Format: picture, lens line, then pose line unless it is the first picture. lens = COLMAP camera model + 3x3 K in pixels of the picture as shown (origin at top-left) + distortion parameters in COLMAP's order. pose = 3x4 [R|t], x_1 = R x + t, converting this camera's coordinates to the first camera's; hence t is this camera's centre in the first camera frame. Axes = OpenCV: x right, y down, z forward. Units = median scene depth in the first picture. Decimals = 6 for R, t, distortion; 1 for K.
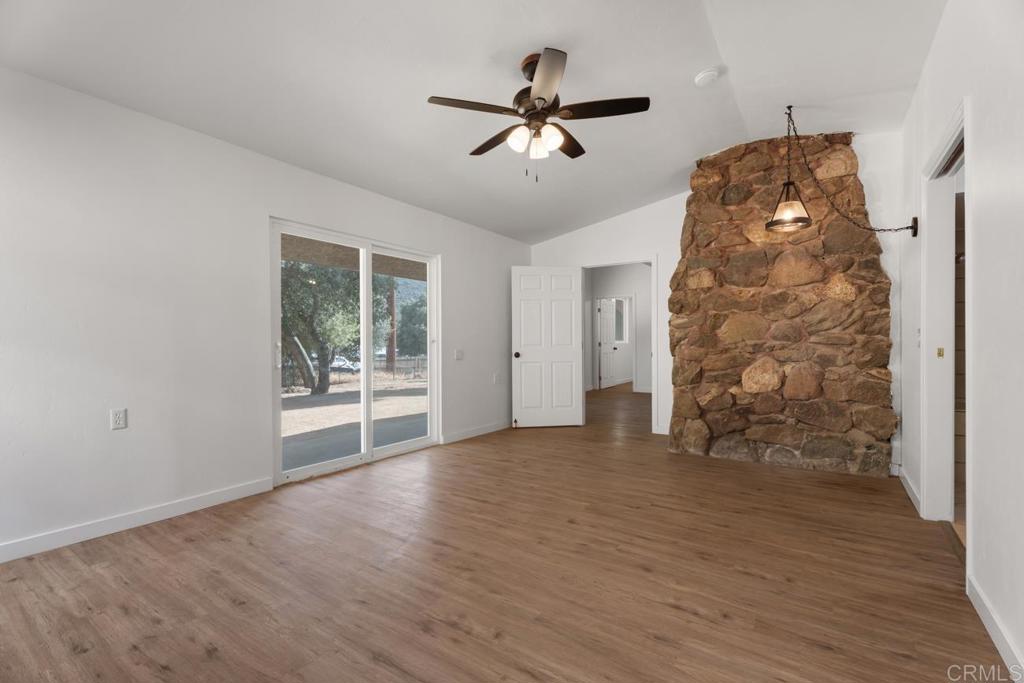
lens RADIAL K [[460.8, 0, 513.6], [0, 460.8, 343.6], [0, 0, 1]] dist [-0.001489, -0.000213]
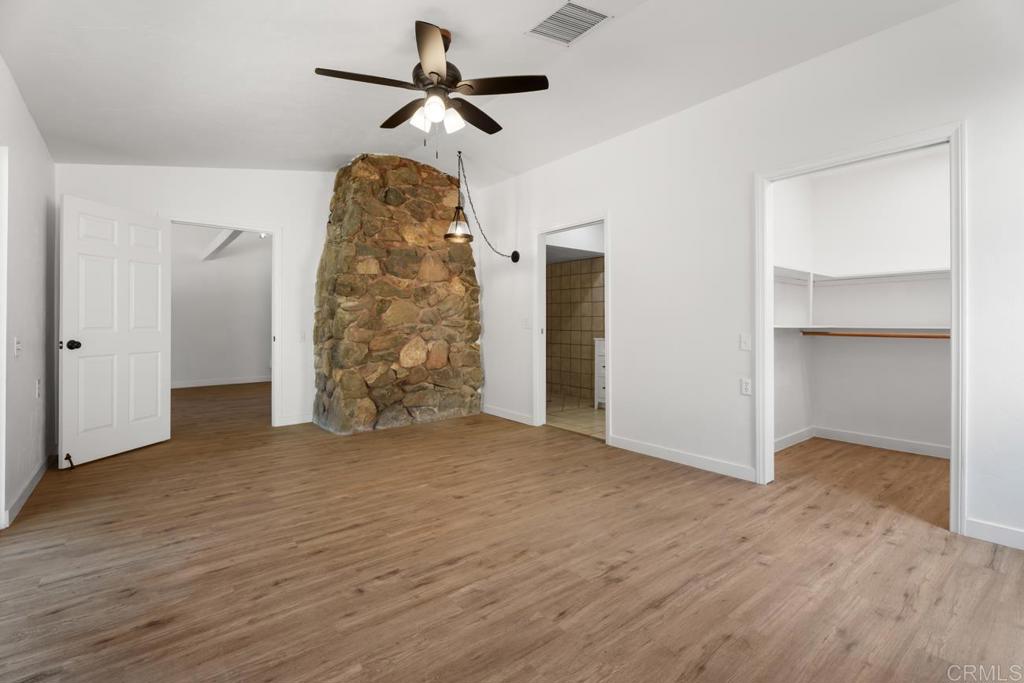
lens RADIAL K [[460.8, 0, 528.9], [0, 460.8, 318.1], [0, 0, 1]] dist [-0.001489, -0.000213]
pose [[0.280003, 0.017923, 0.959832, -0.577225], [0.000078, 0.999825, -0.018692, 0.001814], [-0.959999, 0.005309, 0.279953, 0.384705]]
